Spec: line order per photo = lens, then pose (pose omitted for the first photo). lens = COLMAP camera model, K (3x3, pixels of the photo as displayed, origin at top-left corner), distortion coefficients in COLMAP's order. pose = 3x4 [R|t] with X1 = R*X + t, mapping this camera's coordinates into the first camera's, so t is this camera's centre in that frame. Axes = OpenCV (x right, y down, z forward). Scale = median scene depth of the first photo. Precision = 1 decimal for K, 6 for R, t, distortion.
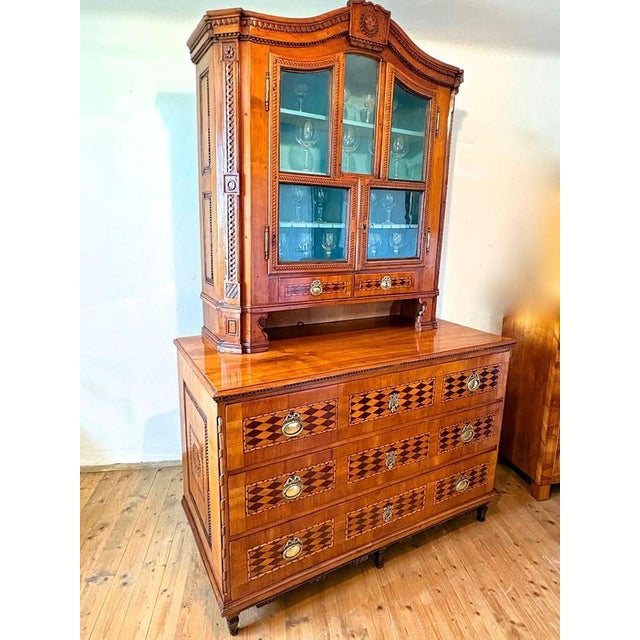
lens RADIAL K [[420.2, 0, 324.7], [0, 420.2, 316.0], [0, 0, 1]] dist [-0.014930, 0.023213]
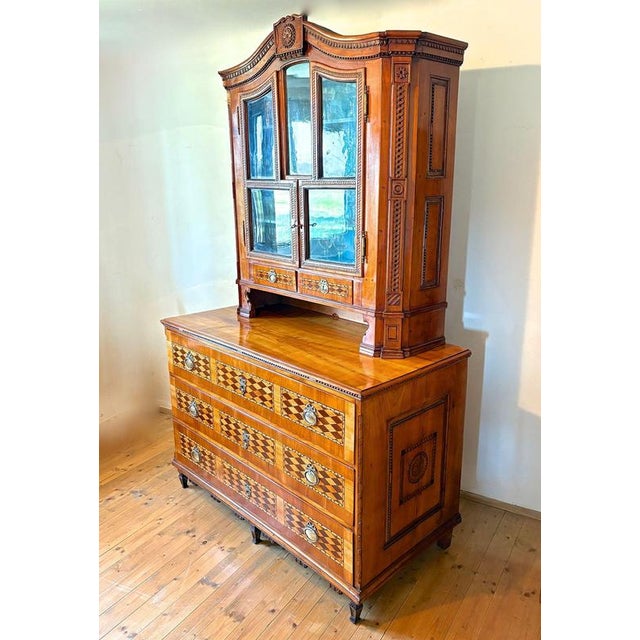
lens RADIAL K [[530.4, 0, 347.5], [0, 530.4, 315.8], [0, 0, 1]] dist [0.050319, -0.056877]
pose [[0.279335, 0.211273, -0.936662, 1.511938], [-0.209325, 0.965429, 0.155336, -0.245948], [0.937099, 0.152676, 0.313903, 0.794060]]
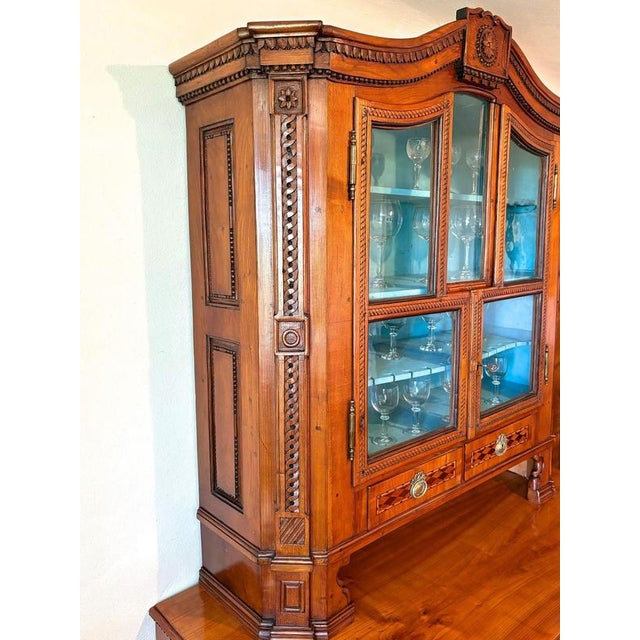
lens RADIAL K [[530.4, 0, 324.4], [0, 530.4, 318.7], [0, 0, 1]] dist [0.050319, -0.056877]
pose [[0.978049, -0.066859, 0.197358, -0.288144], [0.081976, 0.994212, -0.069441, -0.265541], [-0.191573, 0.084095, 0.977869, 0.315858]]
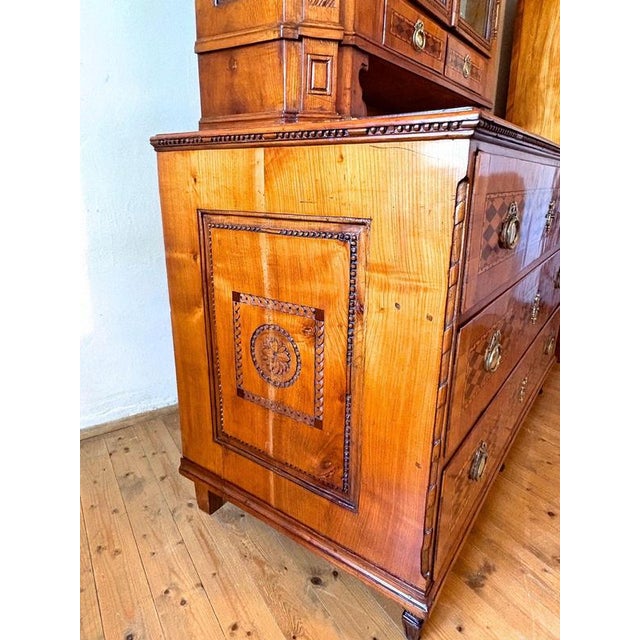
lens RADIAL K [[420.2, 0, 322.7], [0, 420.2, 311.7], [0, 0, 1]] dist [-0.014930, 0.023213]
pose [[0.904014, -0.135382, 0.405501, -0.452429], [0.104121, 0.989695, 0.098297, 0.252921], [-0.414630, -0.046640, 0.908794, 0.538121]]
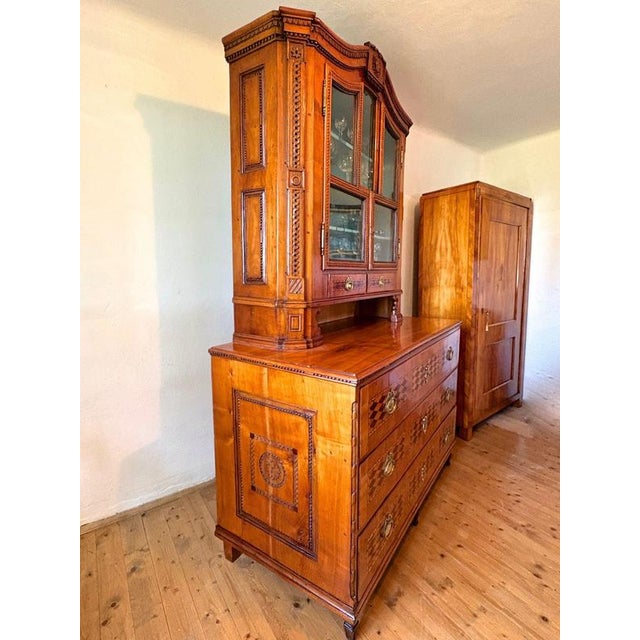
lens RADIAL K [[334.9, 0, 320.8], [0, 334.9, 316.9], [0, 0, 1]] dist [-0.002252, 0.003408]
pose [[0.894268, -0.082633, 0.439836, -0.512866], [0.120339, 0.991009, -0.058487, 0.065555], [-0.431048, 0.105232, 0.896172, 0.259230]]
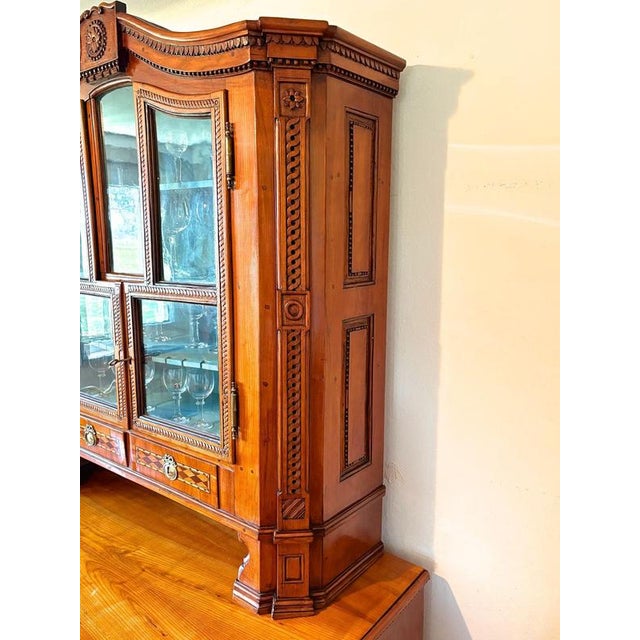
lens RADIAL K [[530.4, 0, 318.8], [0, 530.4, 321.0], [0, 0, 1]] dist [0.050319, -0.056877]
pose [[0.396832, 0.116960, -0.910409, 0.954418], [-0.194584, 0.980025, 0.041087, -0.379220], [0.897029, 0.160846, 0.411664, 0.999422]]
